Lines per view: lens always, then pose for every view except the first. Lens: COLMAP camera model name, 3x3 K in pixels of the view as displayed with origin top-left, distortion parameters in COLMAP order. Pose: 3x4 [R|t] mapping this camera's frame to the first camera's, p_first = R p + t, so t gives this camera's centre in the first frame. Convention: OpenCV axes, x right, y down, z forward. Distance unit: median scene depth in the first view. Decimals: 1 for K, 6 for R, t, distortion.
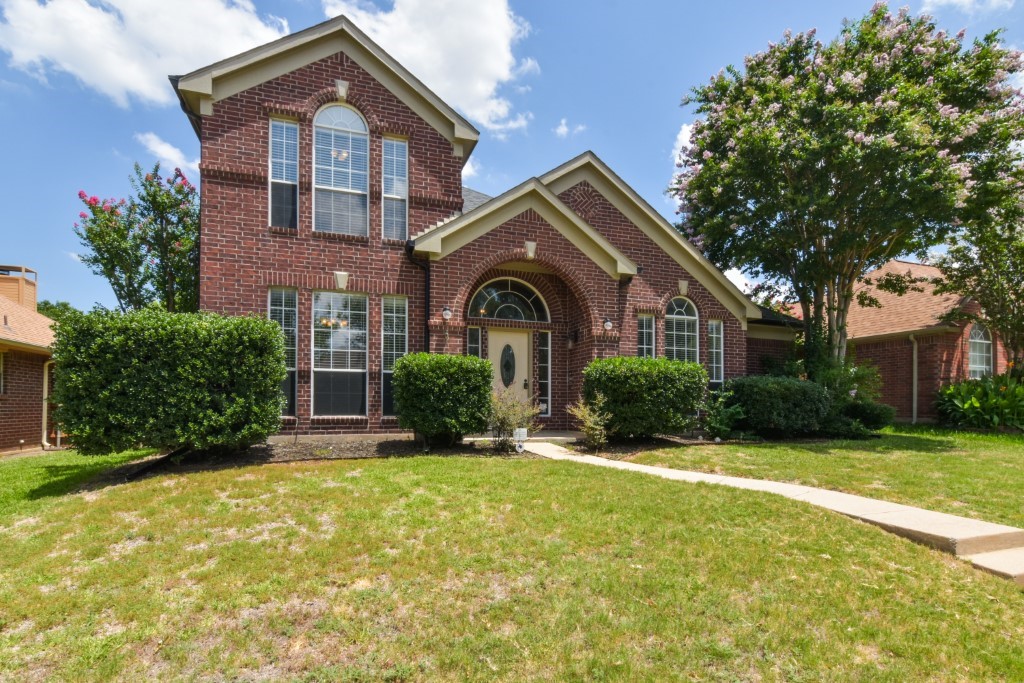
lens RADIAL K [[506.7, 0, 509.8], [0, 506.7, 342.0], [0, 0, 1]] dist [-0.008886, 0.004864]
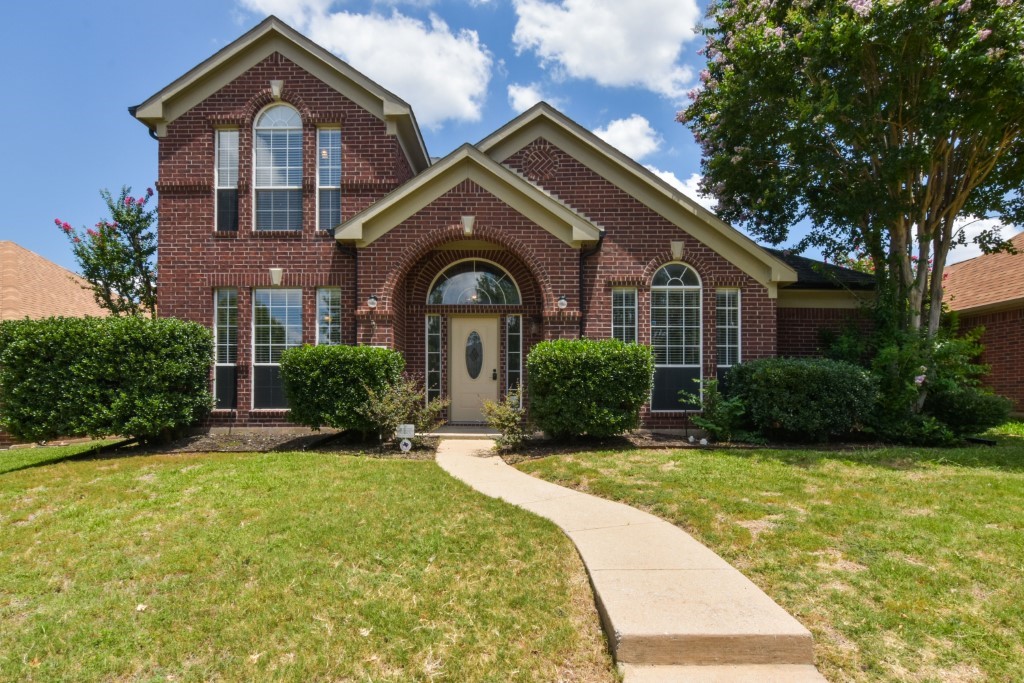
lens RADIAL K [[506.7, 0, 512.6], [0, 506.7, 341.6], [0, 0, 1]] dist [-0.008886, 0.004864]
pose [[0.940997, -0.039902, -0.336054, 0.438240], [0.045536, 0.998923, 0.008898, 0.021143], [0.335337, -0.023675, 0.941801, 0.190368]]
